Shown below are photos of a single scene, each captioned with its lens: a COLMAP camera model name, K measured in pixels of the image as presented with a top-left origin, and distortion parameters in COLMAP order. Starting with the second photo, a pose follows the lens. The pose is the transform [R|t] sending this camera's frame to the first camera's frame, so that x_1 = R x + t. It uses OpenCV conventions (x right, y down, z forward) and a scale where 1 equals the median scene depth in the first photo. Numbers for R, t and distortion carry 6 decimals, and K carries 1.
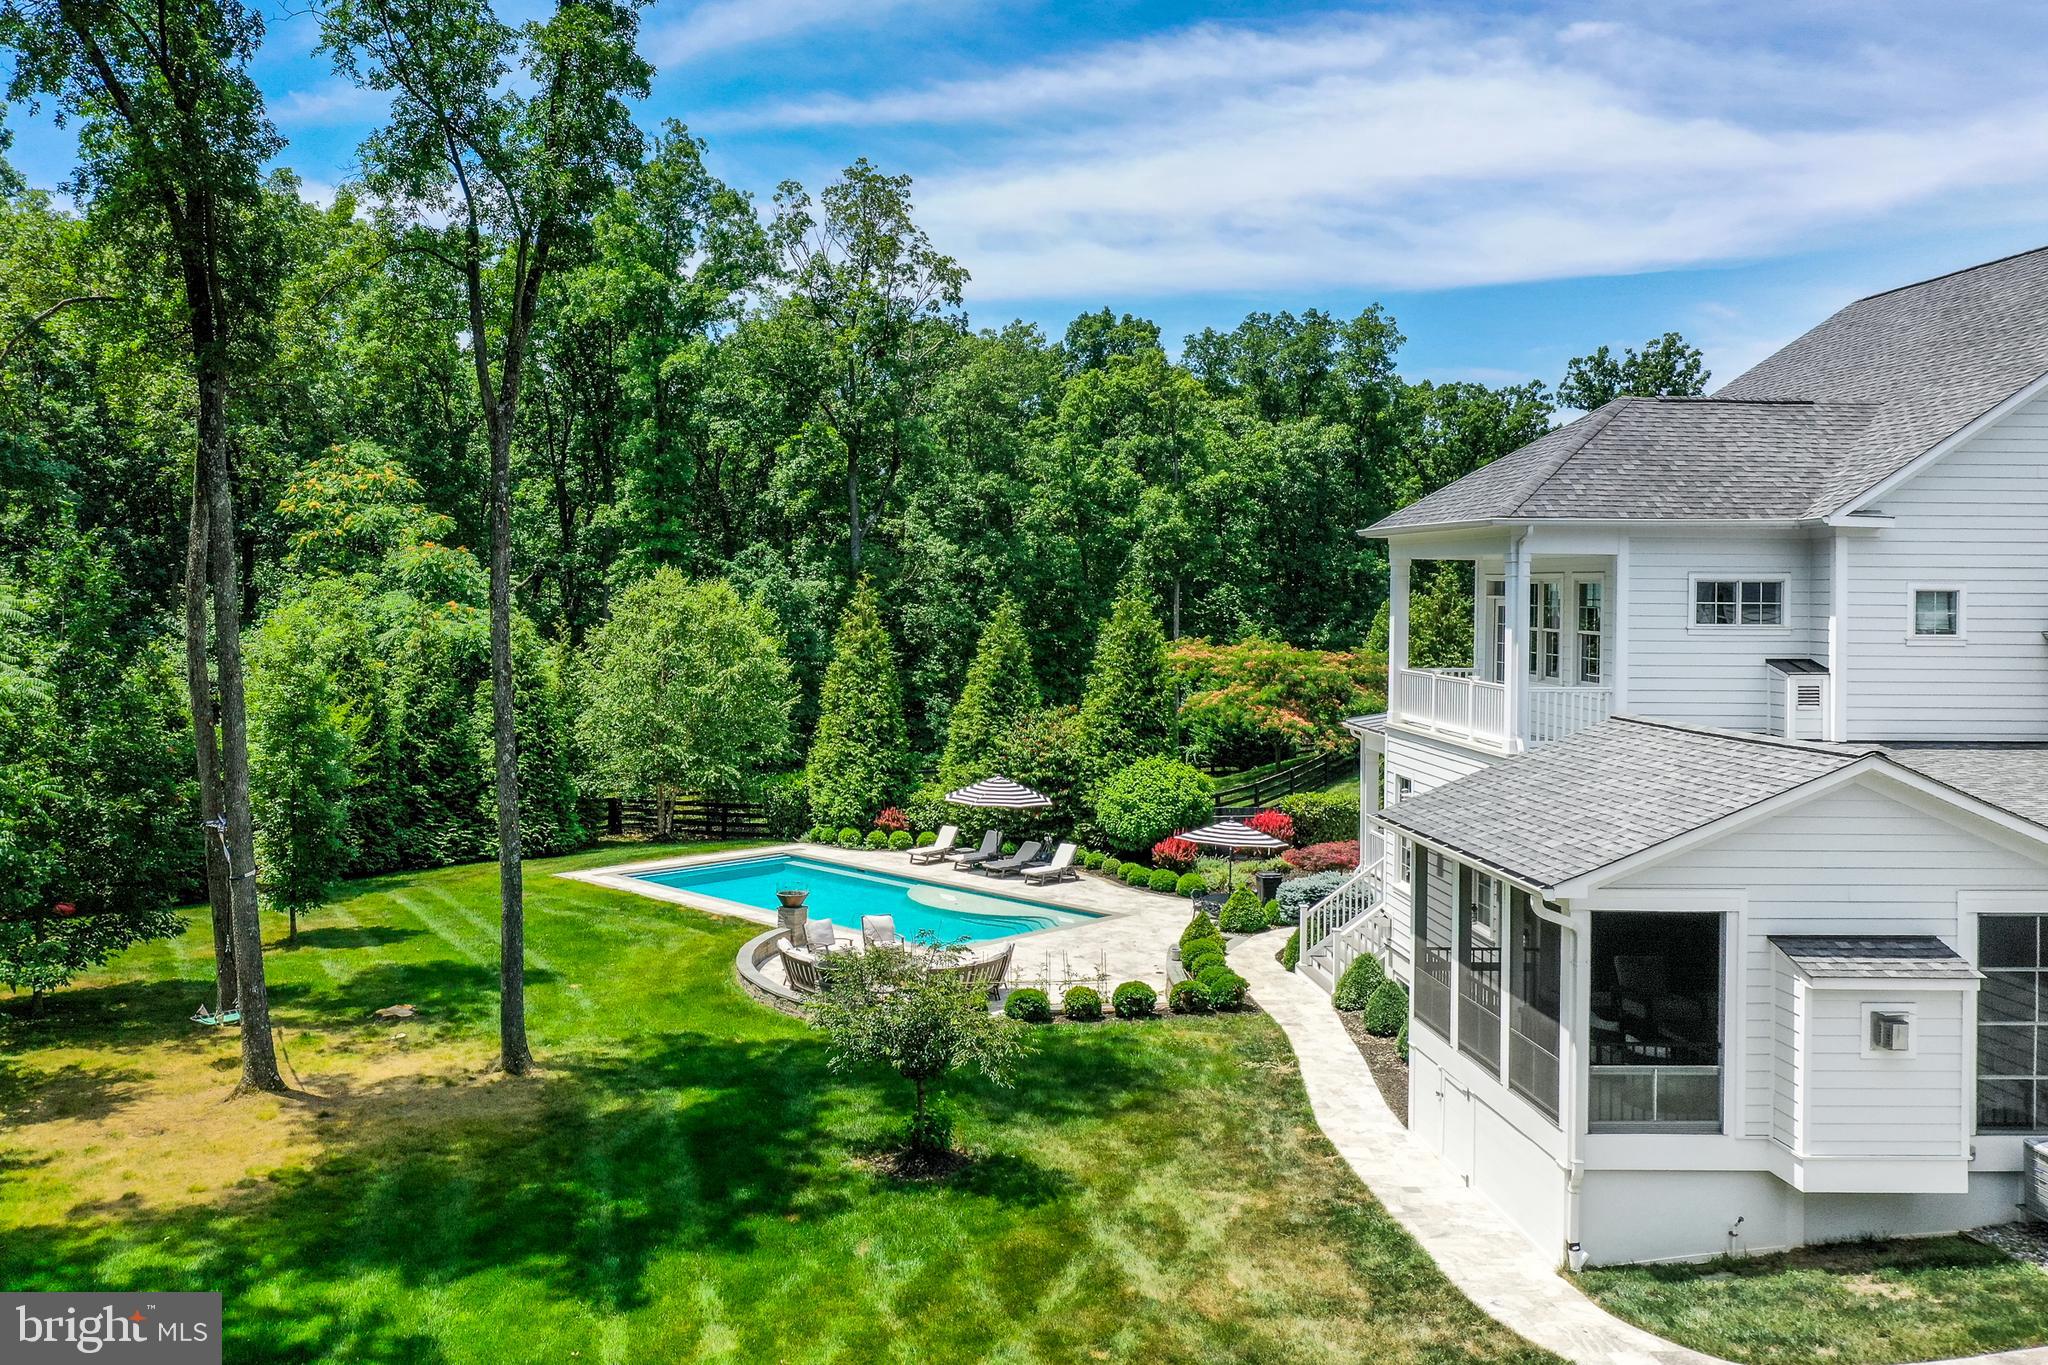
lens RADIAL K [[1644.9, 0, 995.7], [0, 1644.9, 683.4], [0, 0, 1]] dist [0.011228, 0.001760]
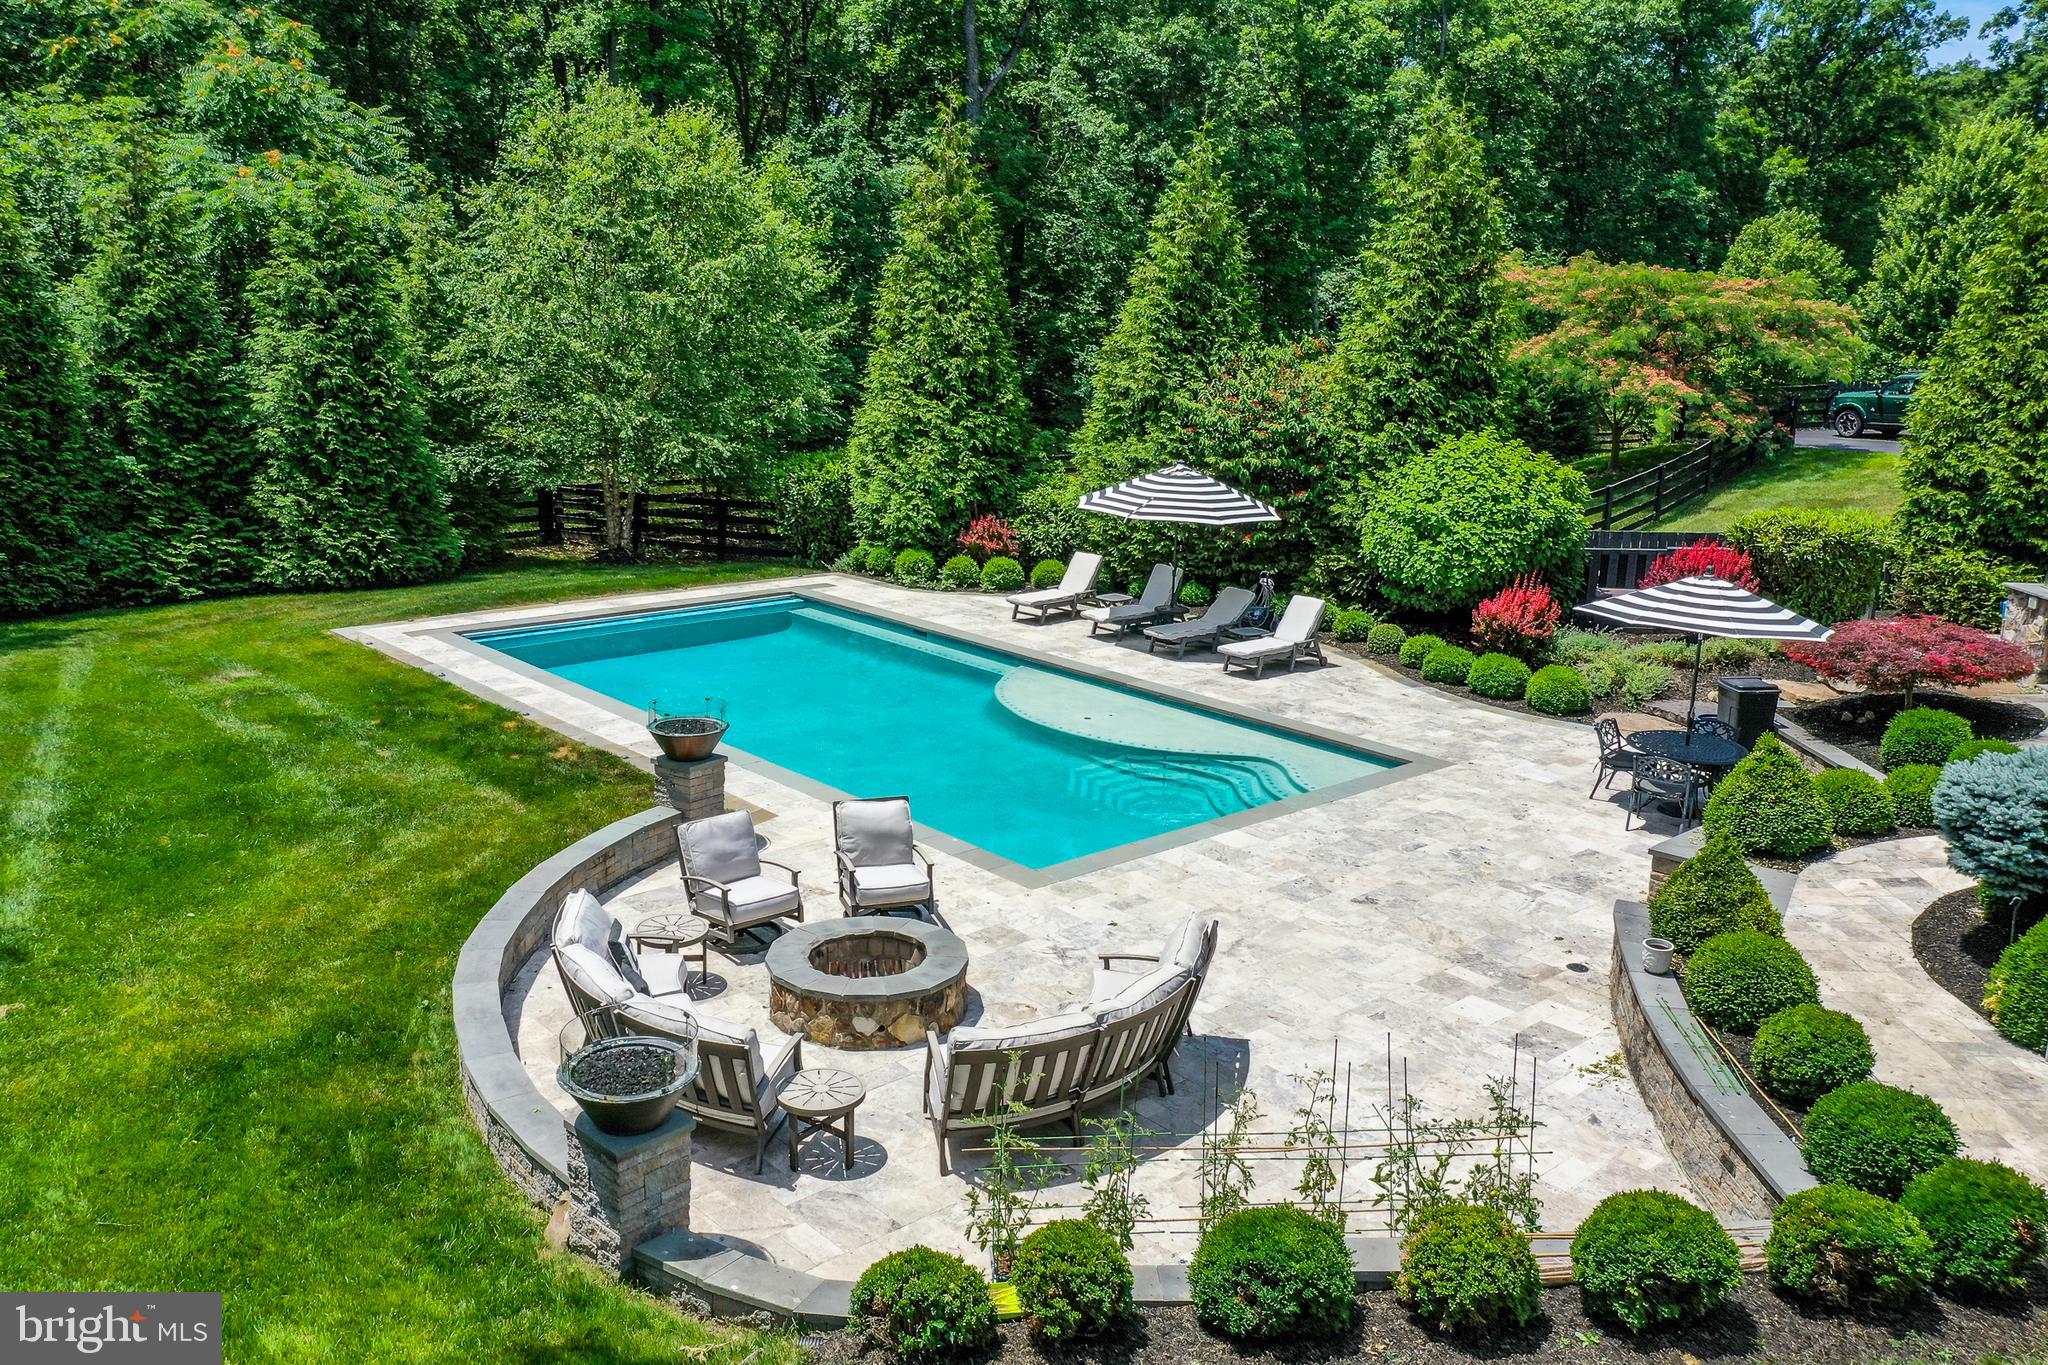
lens RADIAL K [[1644.9, 0, 995.7], [0, 1644.9, 683.4], [0, 0, 1]] dist [0.011228, 0.001760]
pose [[0.994420, 0.036091, -0.099126, -0.002214], [-0.017041, 0.982272, 0.186685, 0.026328], [0.104106, -0.183954, 0.977406, 0.436621]]
